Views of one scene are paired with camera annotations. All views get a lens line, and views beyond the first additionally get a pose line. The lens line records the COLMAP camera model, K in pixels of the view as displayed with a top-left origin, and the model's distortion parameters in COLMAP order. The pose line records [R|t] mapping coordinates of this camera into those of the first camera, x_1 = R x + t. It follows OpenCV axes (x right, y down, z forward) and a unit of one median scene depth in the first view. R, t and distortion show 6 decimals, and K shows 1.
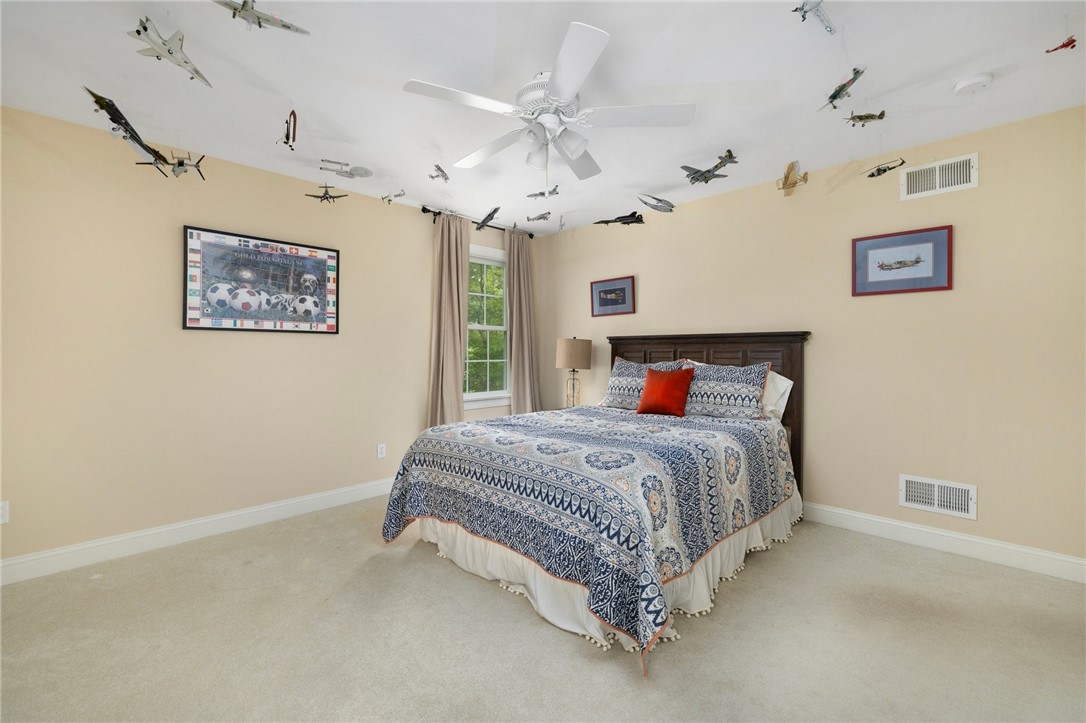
lens RADIAL K [[461.1, 0, 537.7], [0, 461.1, 356.2], [0, 0, 1]] dist [-0.001691, 0.000659]
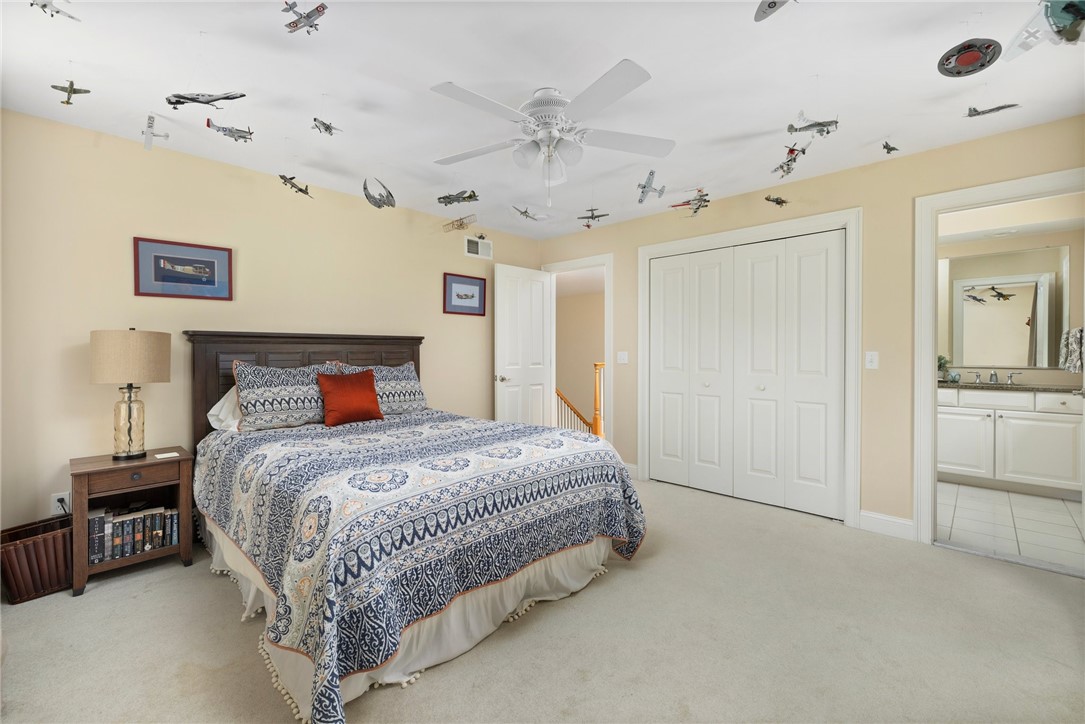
lens RADIAL K [[460.7, 0, 537.9], [0, 460.7, 356.8], [0, 0, 1]] dist [-0.001691, 0.000659]
pose [[-0.009465, -0.012516, 0.999877, -0.678499], [0.011282, 0.999857, 0.012623, -0.010448], [-0.999892, 0.011400, -0.009322, 0.676949]]
